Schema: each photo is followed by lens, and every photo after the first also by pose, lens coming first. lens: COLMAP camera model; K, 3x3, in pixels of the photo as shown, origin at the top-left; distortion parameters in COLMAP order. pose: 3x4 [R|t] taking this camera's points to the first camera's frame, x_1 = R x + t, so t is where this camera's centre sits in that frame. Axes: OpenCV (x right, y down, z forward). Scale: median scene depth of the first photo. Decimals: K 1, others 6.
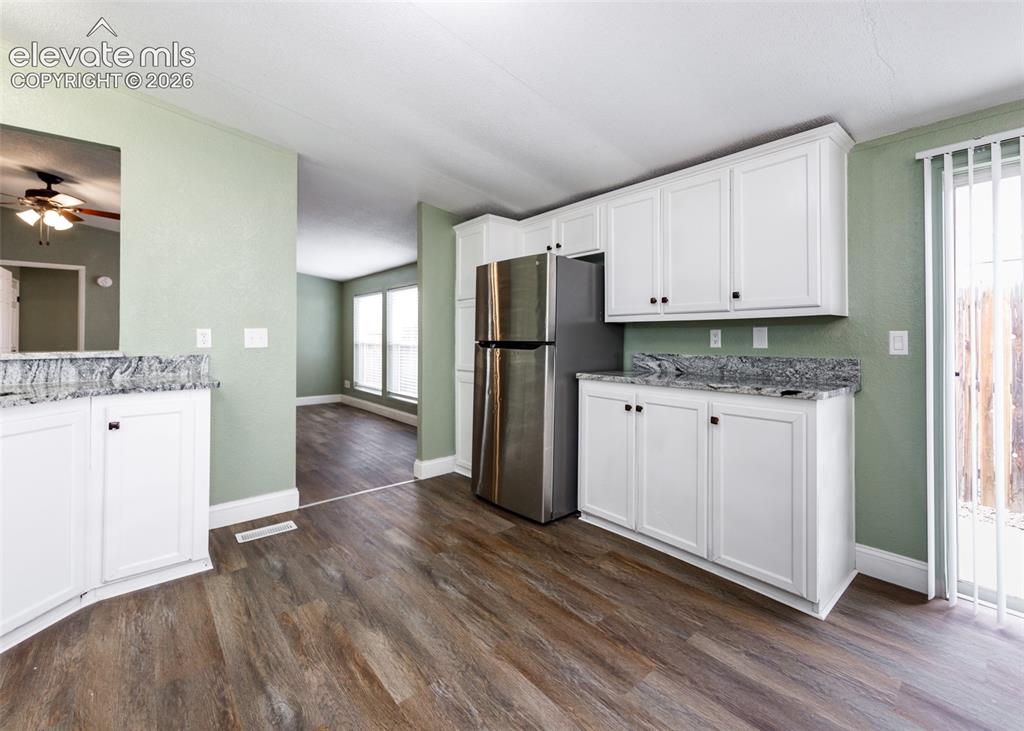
lens RADIAL K [[446.3, 0, 545.5], [0, 446.3, 333.0], [0, 0, 1]] dist [-0.000834, -0.000225]
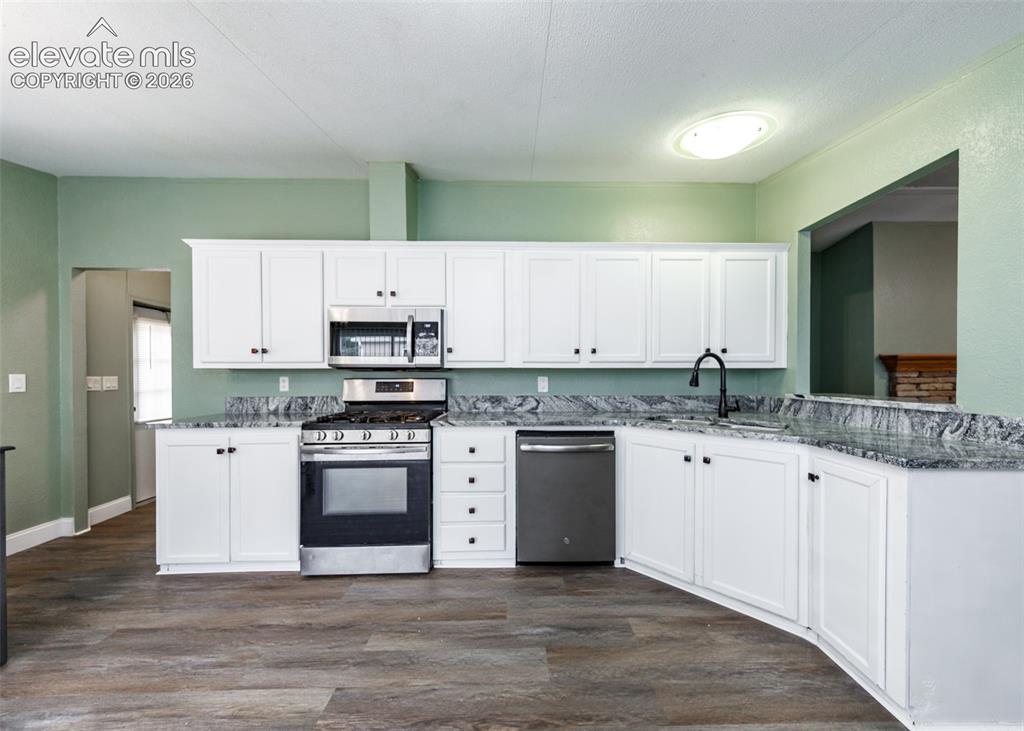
lens RADIAL K [[360.8, 0, 529.3], [0, 360.8, 378.6], [0, 0, 1]] dist [0.001532, 0.000069]
pose [[-0.656074, 0.012327, -0.754596, 0.055489], [0.009805, 0.999921, 0.007809, -0.027302], [0.754633, -0.002275, -0.656144, 1.184271]]
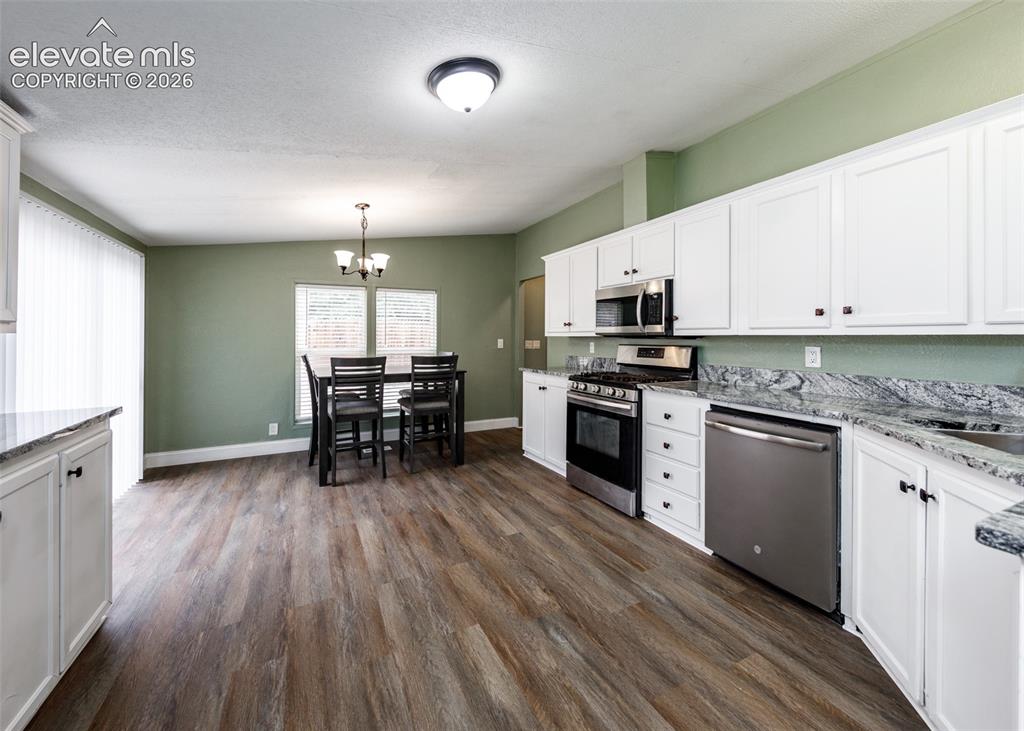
lens RADIAL K [[402.3, 0, 497.7], [0, 402.3, 339.1], [0, 0, 1]] dist [-0.001702, -0.000306]
pose [[-0.956853, -0.002662, 0.290560, -0.607770], [-0.004923, 0.999963, -0.007052, -0.033441], [-0.290530, -0.008178, -0.956831, 1.769290]]
